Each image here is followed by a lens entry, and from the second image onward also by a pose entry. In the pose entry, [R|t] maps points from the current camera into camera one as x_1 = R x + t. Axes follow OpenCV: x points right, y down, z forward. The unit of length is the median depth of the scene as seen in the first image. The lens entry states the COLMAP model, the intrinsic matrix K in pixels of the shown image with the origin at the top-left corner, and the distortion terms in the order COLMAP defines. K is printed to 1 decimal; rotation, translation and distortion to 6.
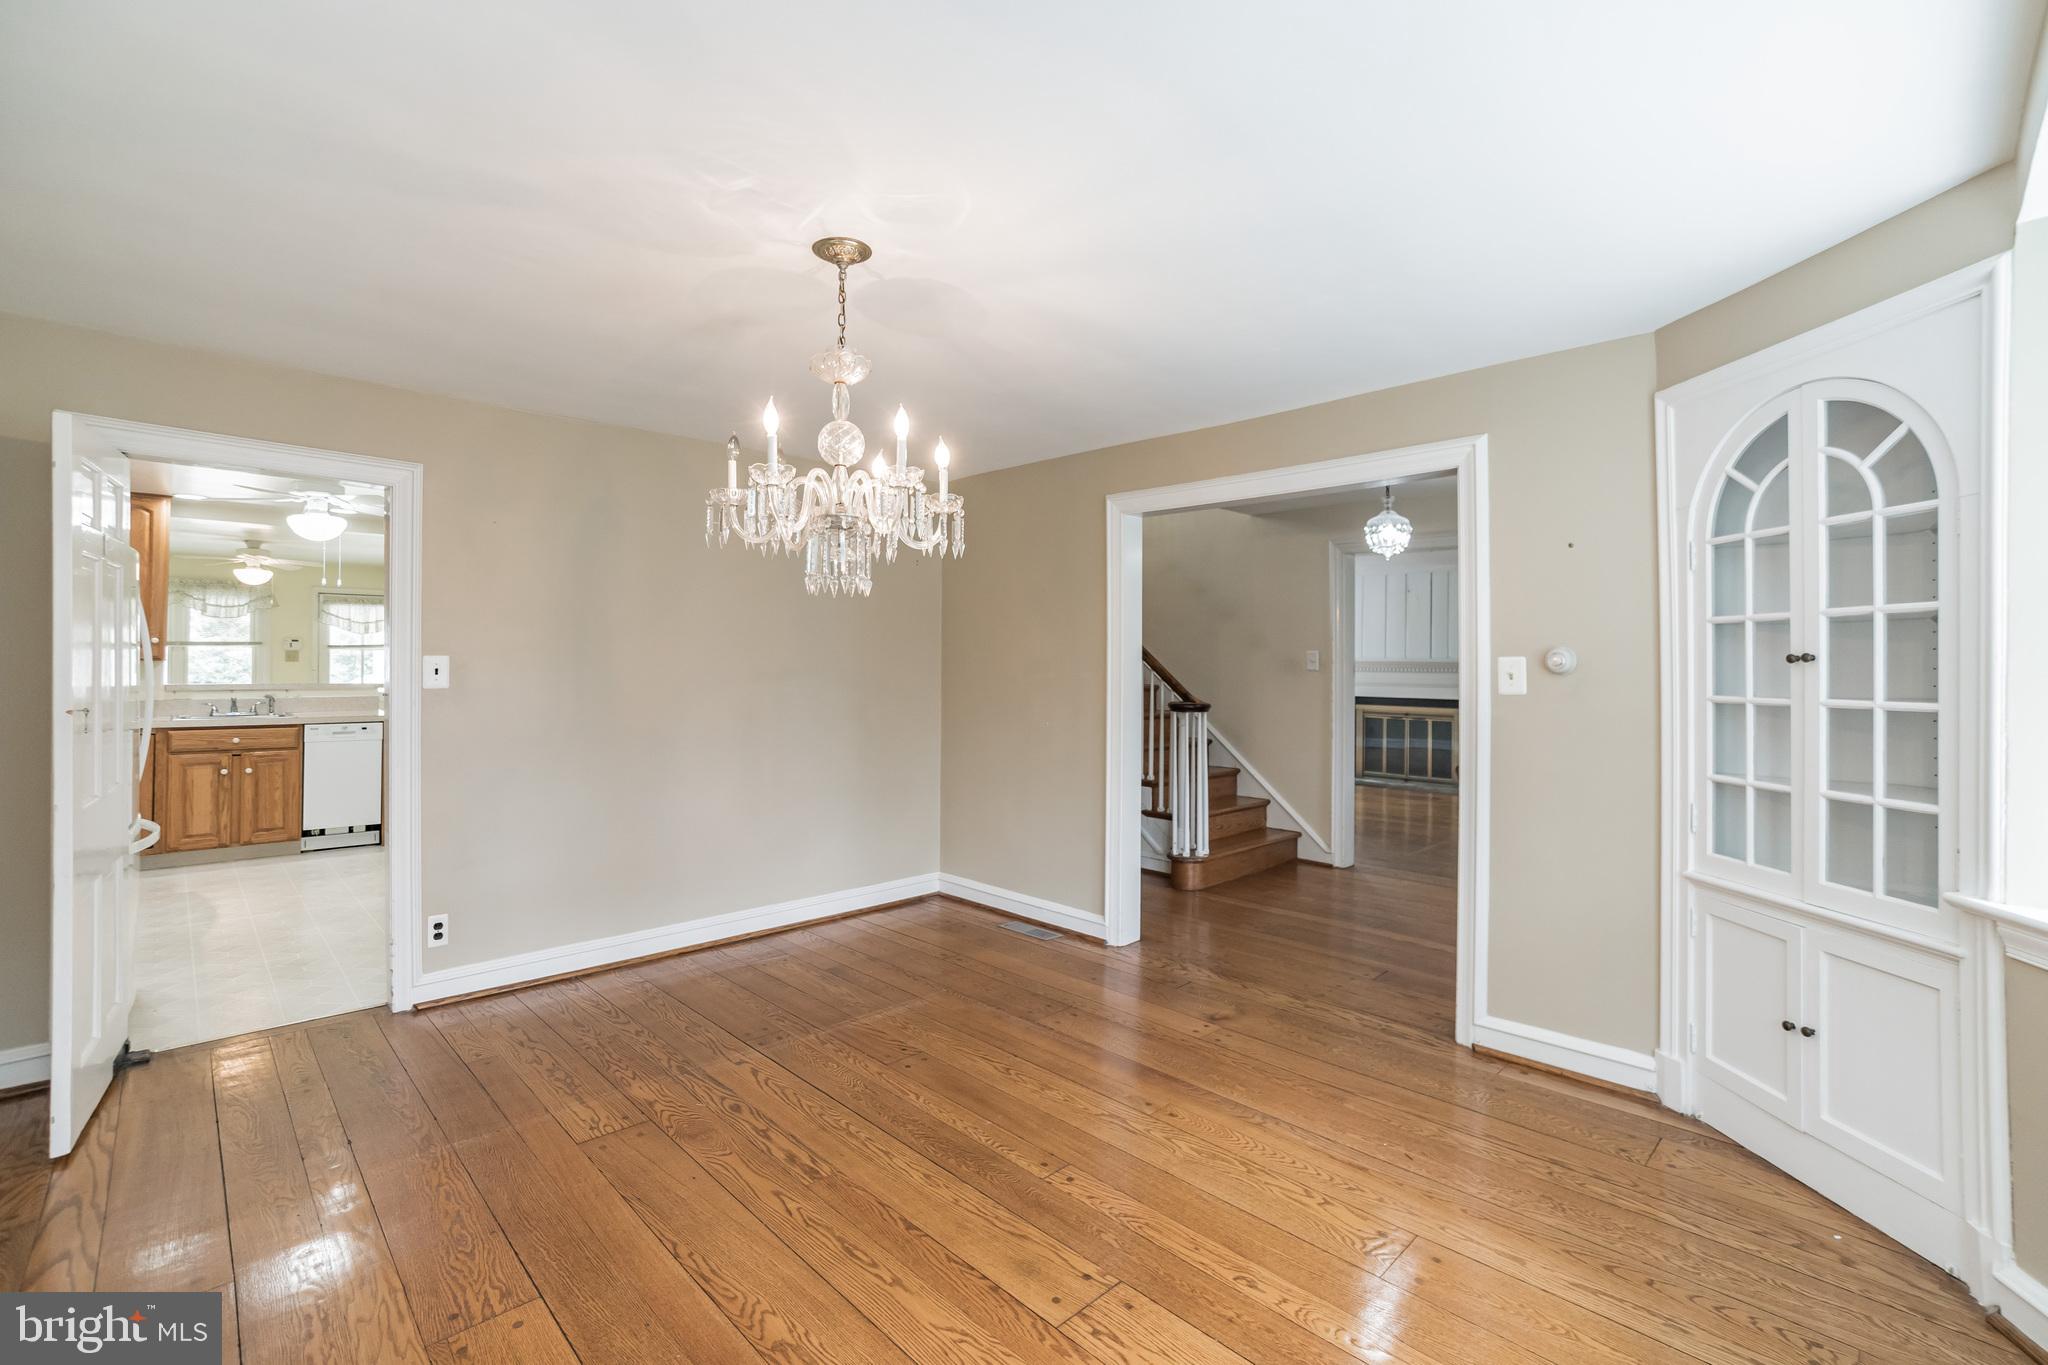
lens RADIAL K [[883.6, 0, 993.1], [0, 883.6, 649.8], [0, 0, 1]] dist [-0.007912, 0.001005]
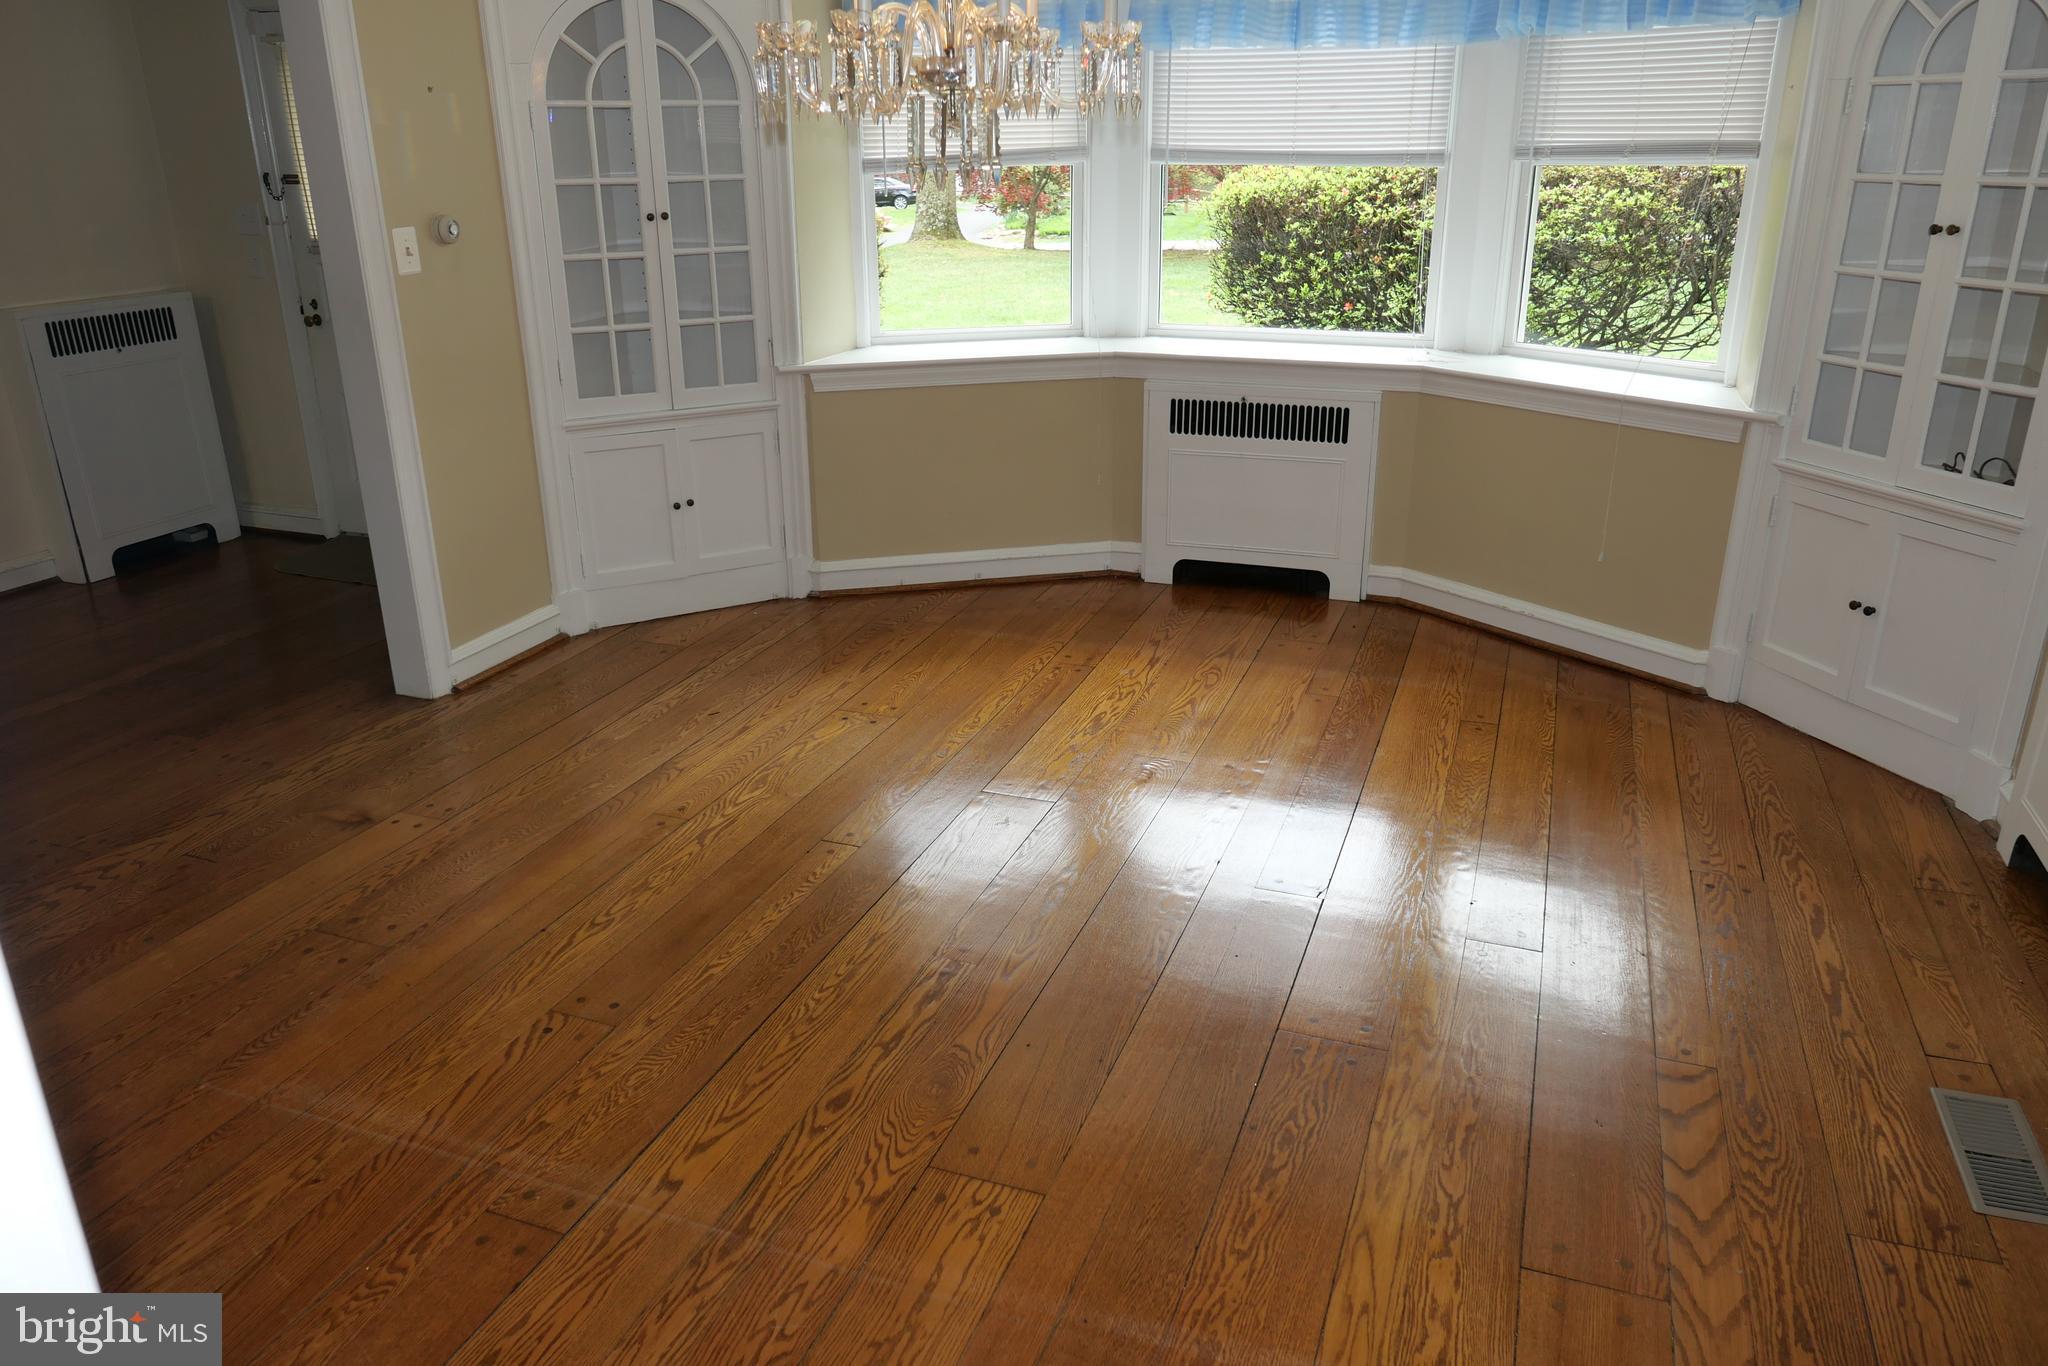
lens RADIAL K [[1483.4, 0, 1012.5], [0, 1483.4, 697.3], [0, 0, 1]] dist [-0.029863, 0.015501]
pose [[-0.440735, -0.316794, 0.839878, -1.218391], [-0.007934, 0.936992, 0.349261, -0.082633], [-0.897602, 0.147268, -0.415478, 1.426198]]
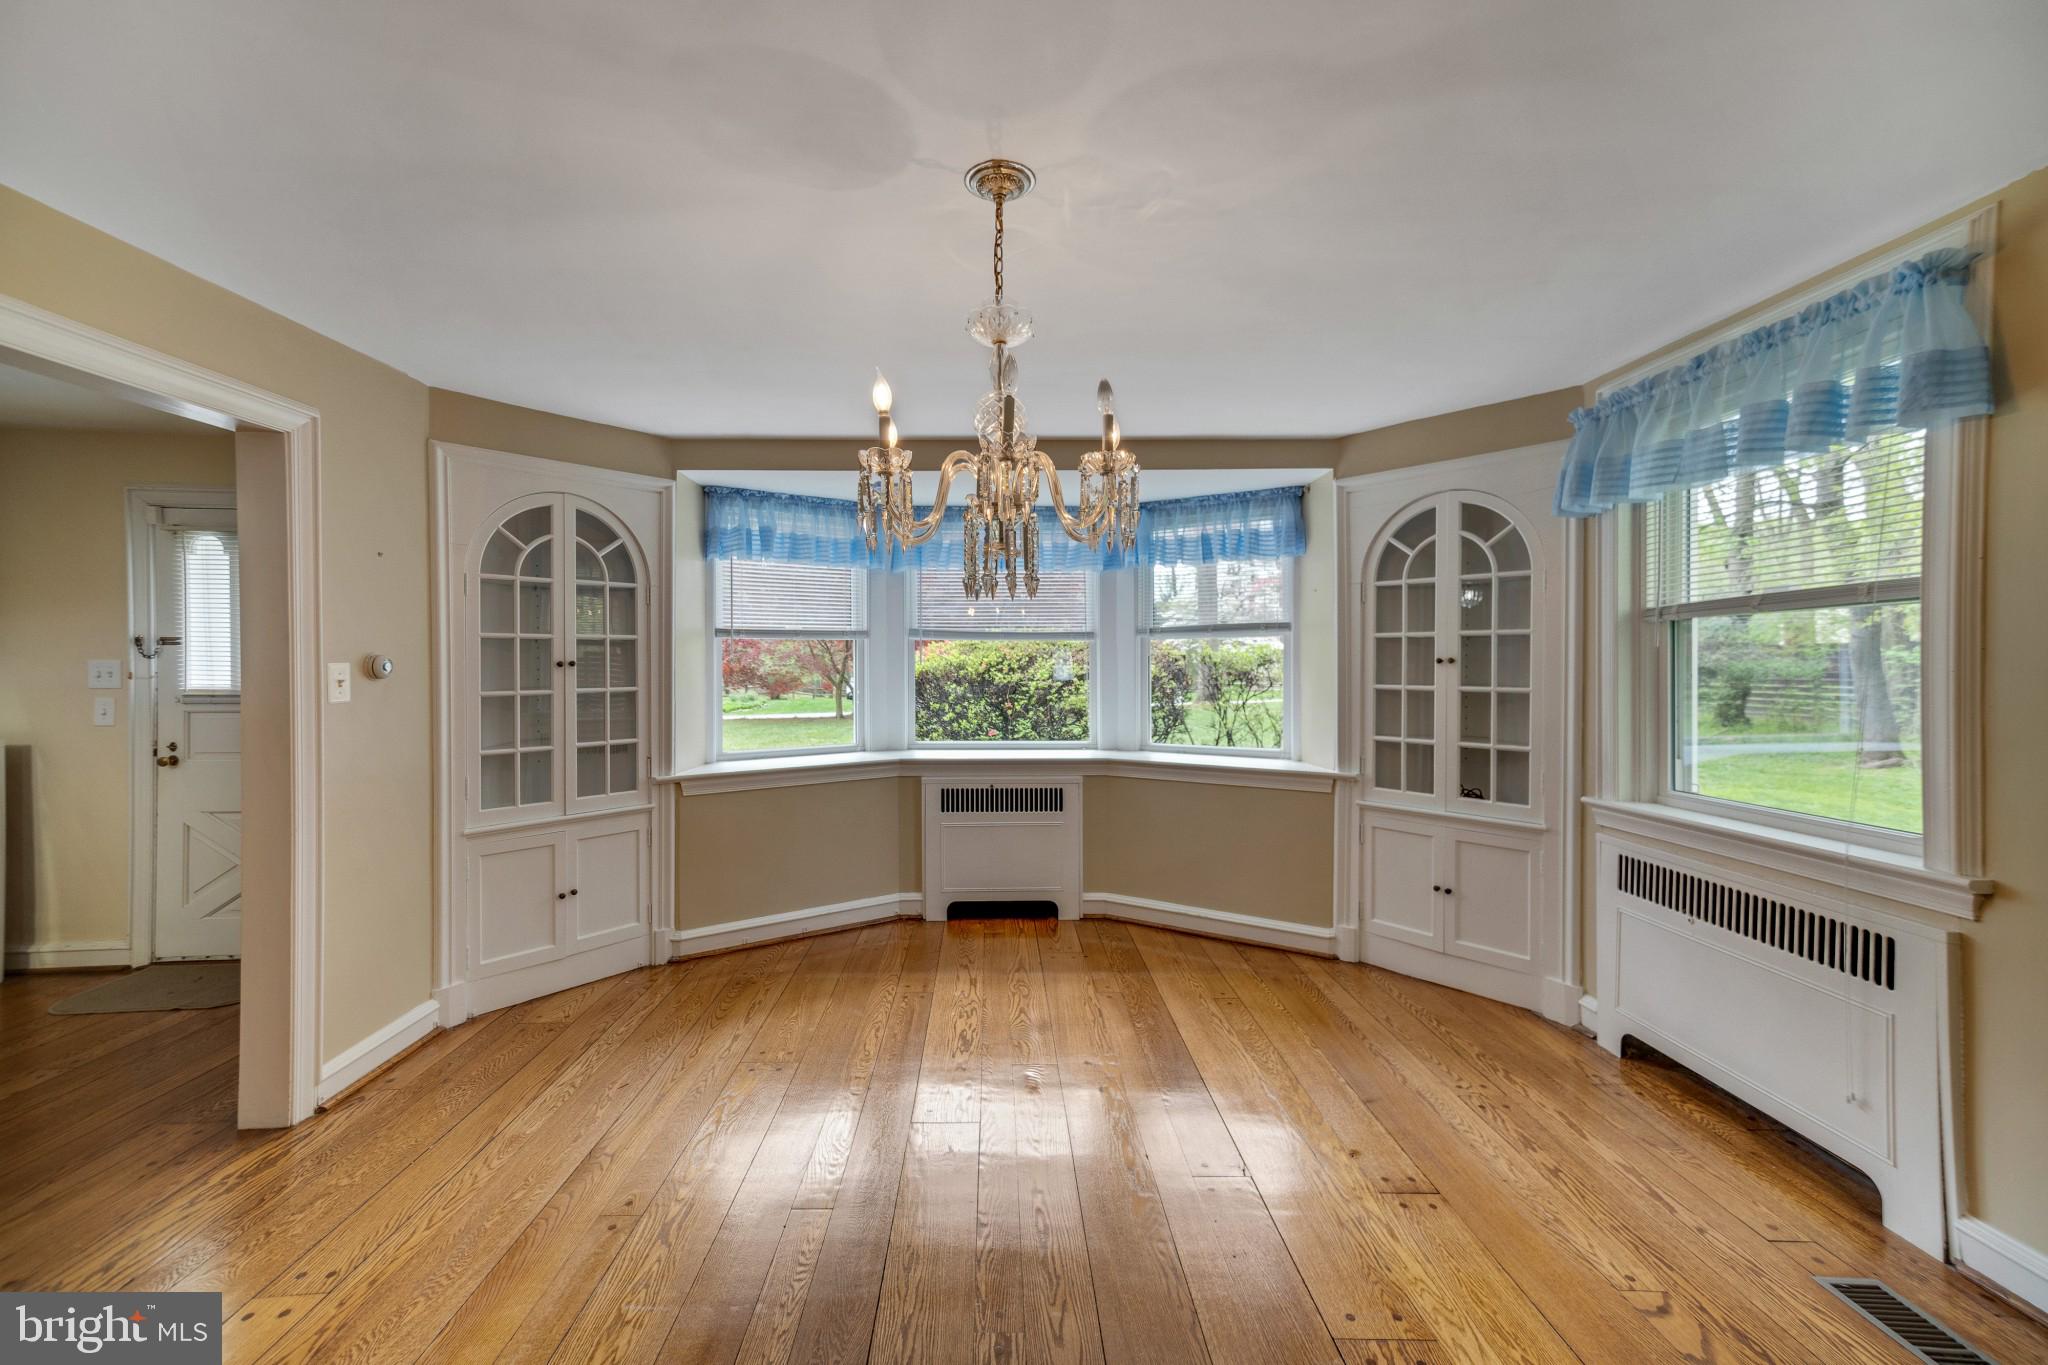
lens RADIAL K [[857.9, 0, 1009.9], [0, 857.9, 663.7], [0, 0, 1]] dist [0.015176, 0.004956]
pose [[-0.741015, -0.003721, 0.671479, -0.692082], [-0.011999, 0.999898, -0.007700, 0.010462], [-0.671382, -0.013762, -0.740984, 1.520056]]
